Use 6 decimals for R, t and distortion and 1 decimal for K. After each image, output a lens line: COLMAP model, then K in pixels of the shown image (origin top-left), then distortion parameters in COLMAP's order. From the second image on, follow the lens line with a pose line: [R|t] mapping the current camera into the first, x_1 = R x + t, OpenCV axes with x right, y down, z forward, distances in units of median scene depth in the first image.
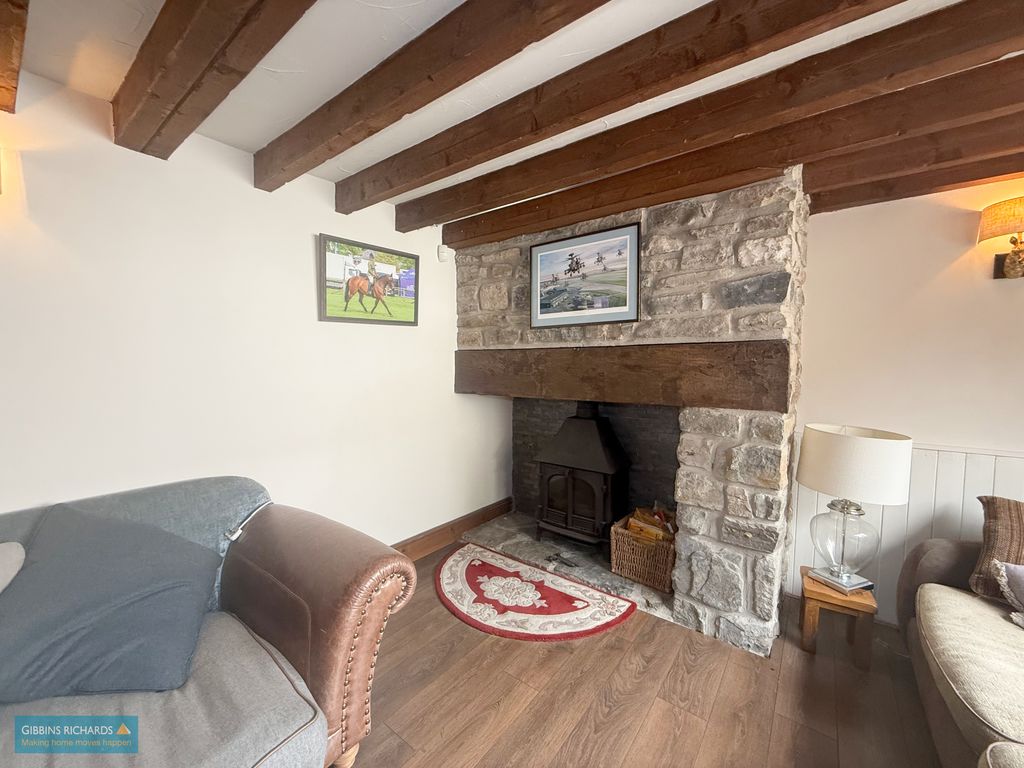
lens RADIAL K [[400.6, 0, 506.2], [0, 400.6, 385.7], [0, 0, 1]] dist [-0.012219, -0.000030]
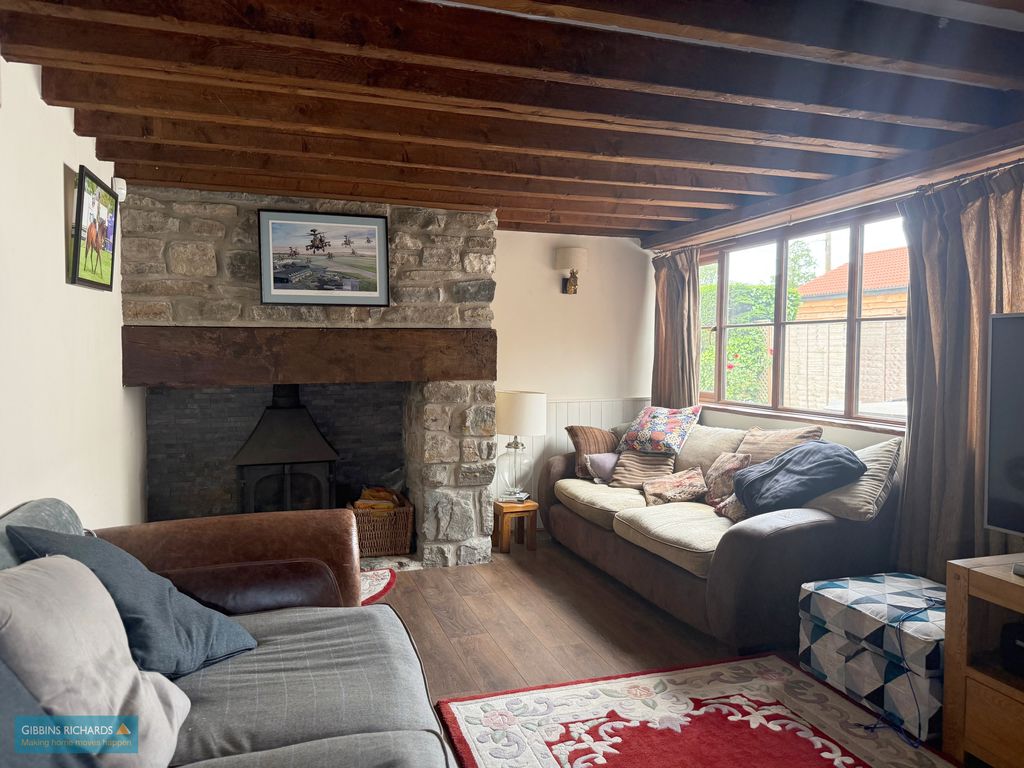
lens RADIAL K [[716.6, 0, 512.4], [0, 716.6, 385.1], [0, 0, 1]] dist [-0.010210, -0.010570]
pose [[0.540388, -0.044967, 0.840214, -1.190853], [0.044704, 0.998695, 0.024697, 0.021692], [-0.840228, 0.024215, 0.541693, -0.360313]]
